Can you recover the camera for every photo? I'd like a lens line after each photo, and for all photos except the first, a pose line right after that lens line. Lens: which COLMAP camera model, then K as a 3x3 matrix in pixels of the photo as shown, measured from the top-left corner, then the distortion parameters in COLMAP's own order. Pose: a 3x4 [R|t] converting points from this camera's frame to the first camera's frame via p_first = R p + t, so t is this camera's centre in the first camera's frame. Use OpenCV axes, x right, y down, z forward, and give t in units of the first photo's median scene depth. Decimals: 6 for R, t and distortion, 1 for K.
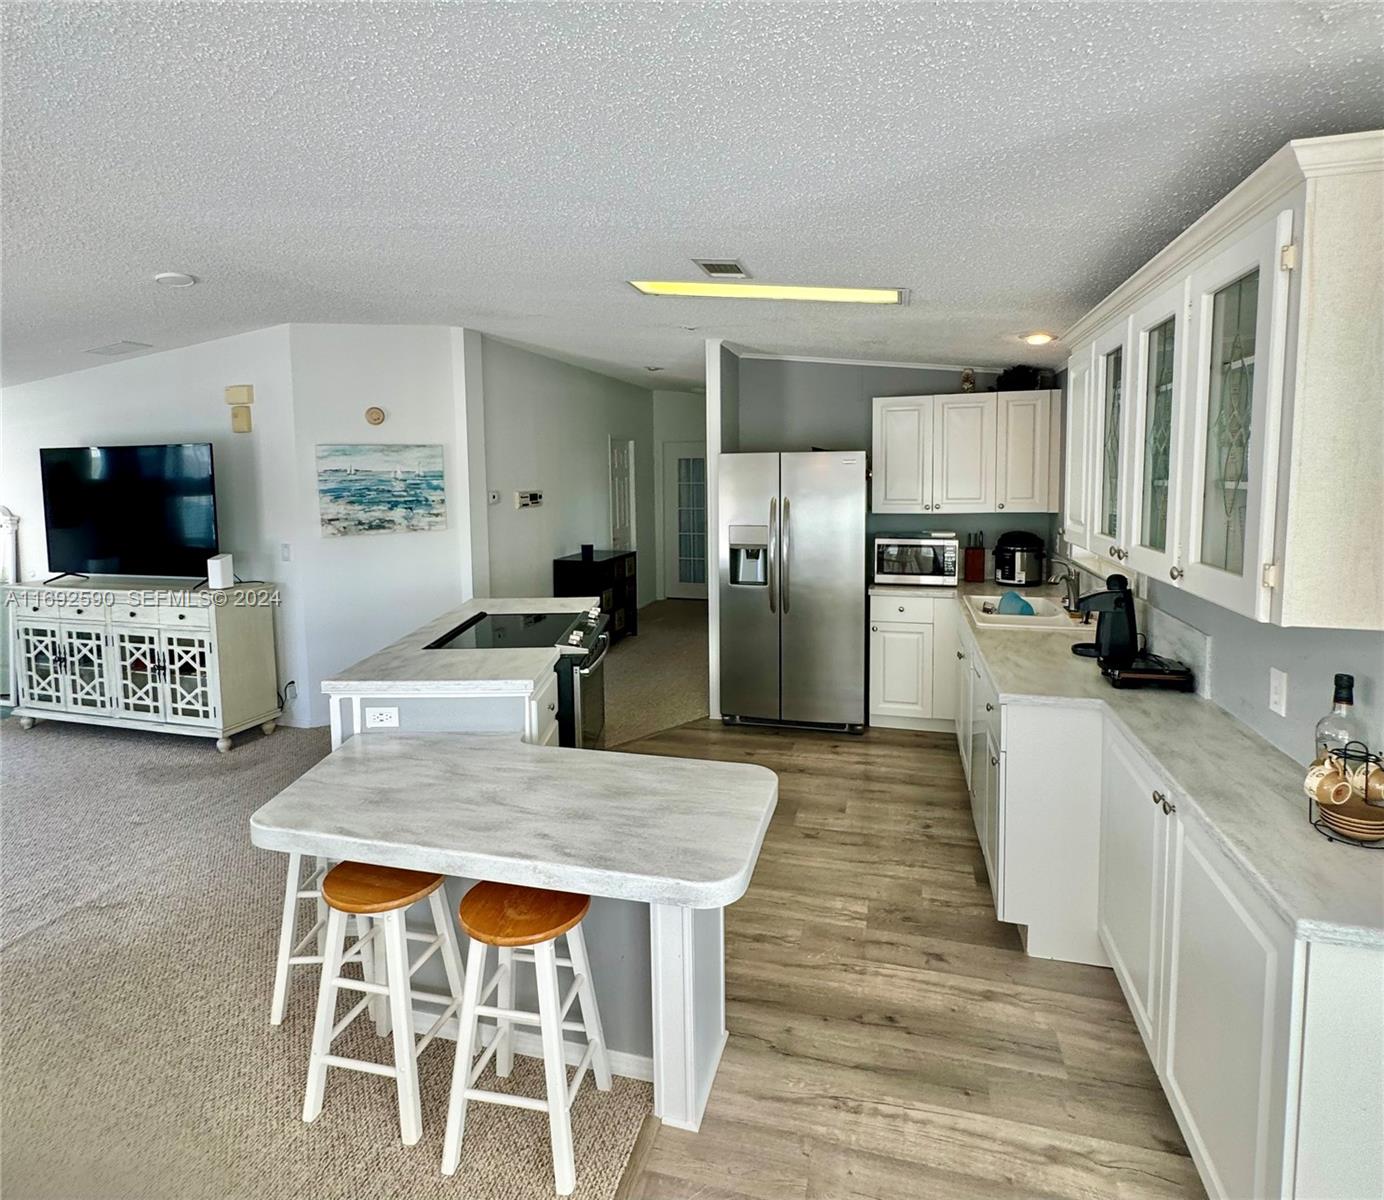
lens RADIAL K [[735.3, 0, 698.1], [0, 735.3, 531.7], [0, 0, 1]] dist [-0.022651, 0.000486]
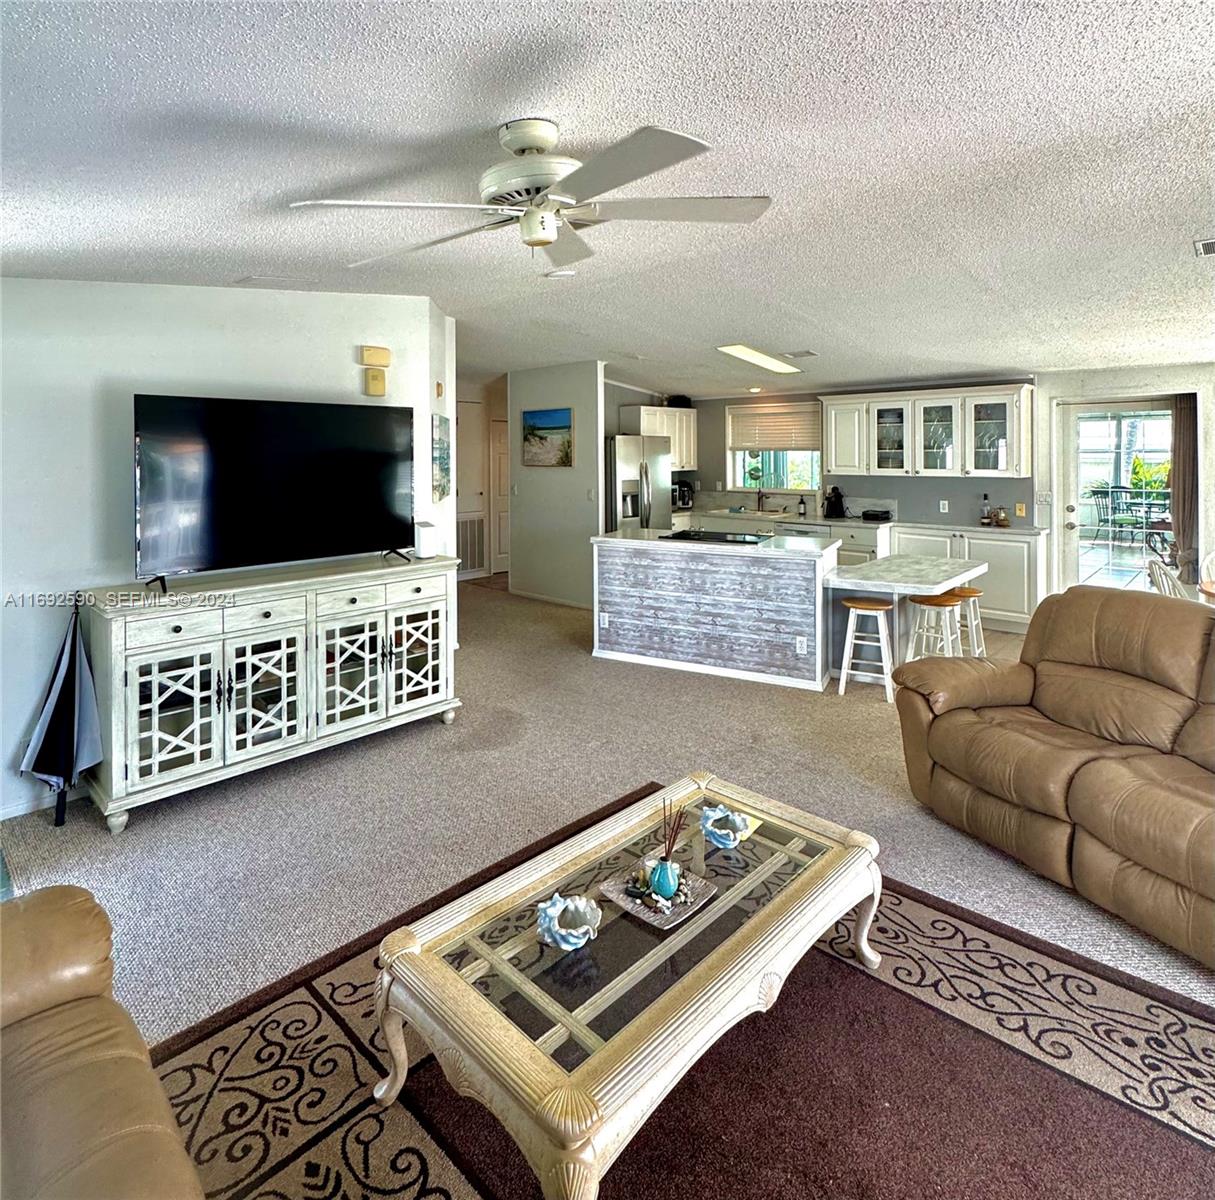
lens RADIAL K [[690.0, 0, 551.1], [0, 690.0, 450.7], [0, 0, 1]] dist [-0.027631, 0.001952]
pose [[0.517618, 0.012417, 0.855522, -1.285320], [0.064685, 0.996465, -0.053599, -0.003122], [-0.853163, 0.083084, 0.514985, 0.352692]]
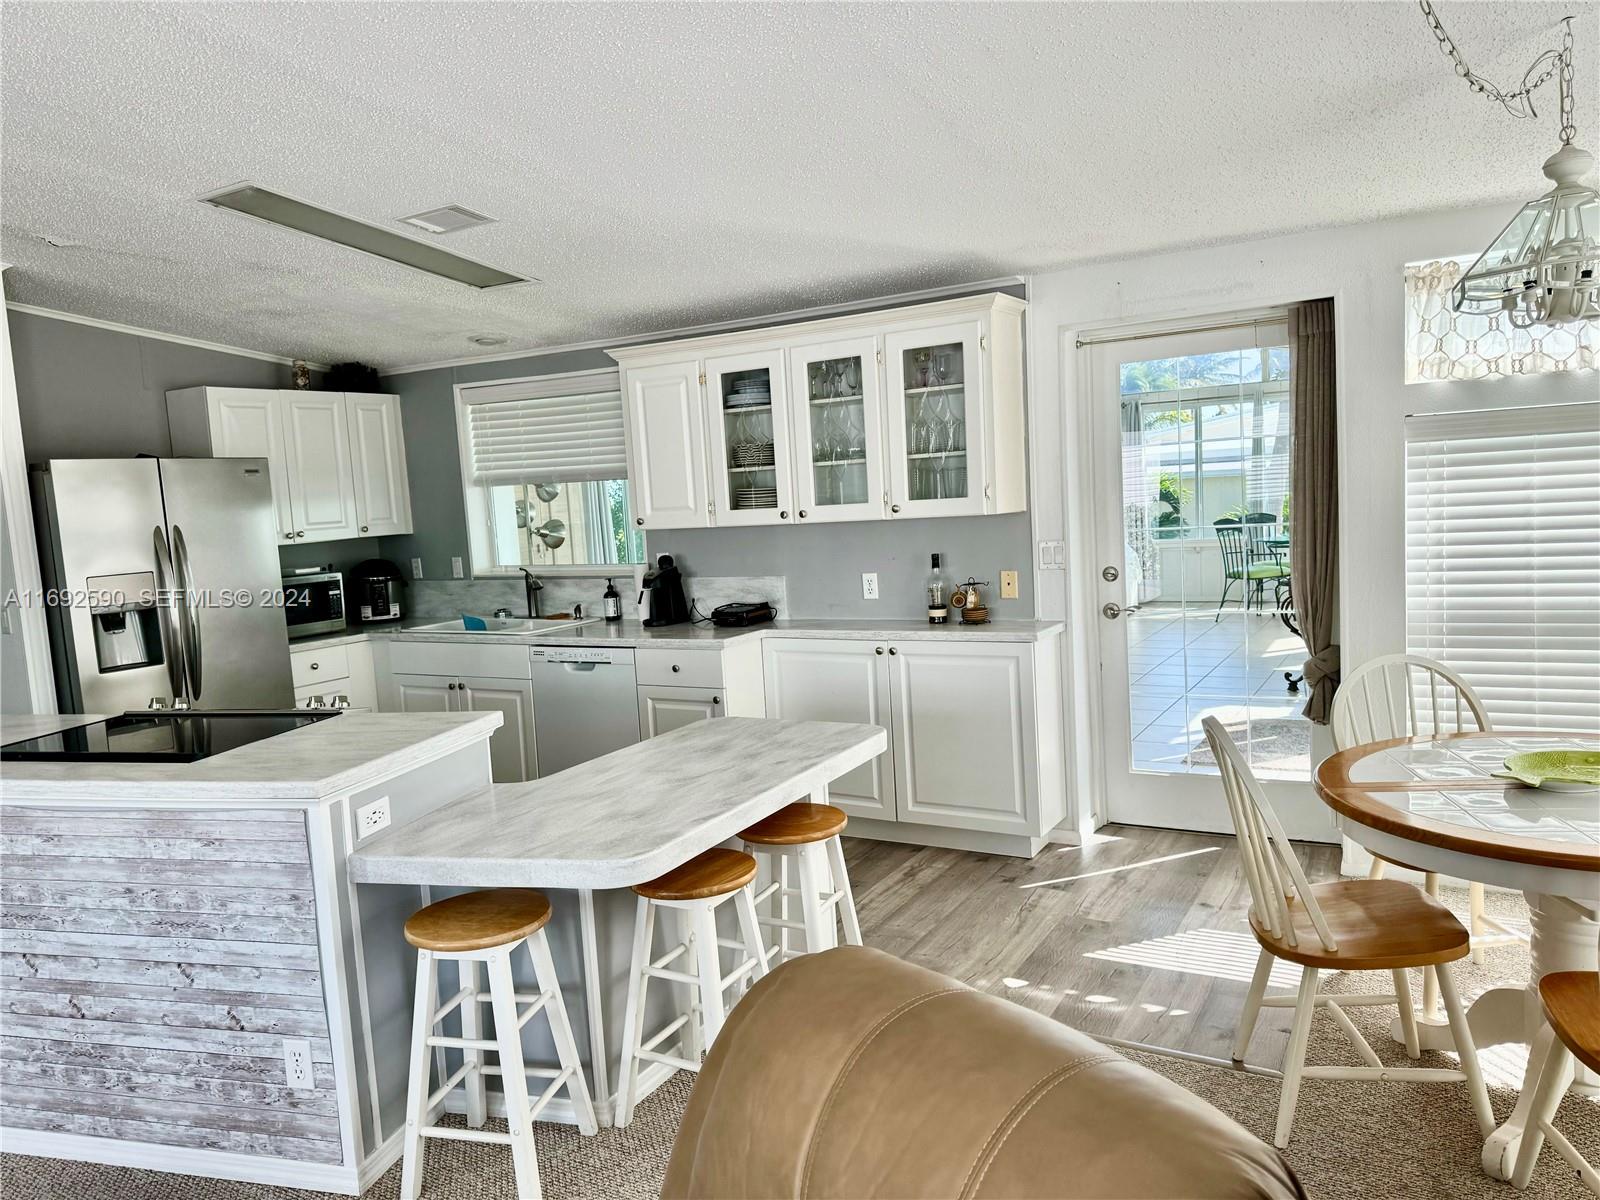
lens RADIAL K [[1117.3, 0, 797.3], [0, 1117.3, 610.8], [0, 0, 1]] dist [0.028205, -0.045482]
pose [[0.254951, -0.106125, 0.961113, -0.688935], [0.128396, 0.988873, 0.075132, 0.023980], [-0.958392, 0.104248, 0.265740, 0.189330]]
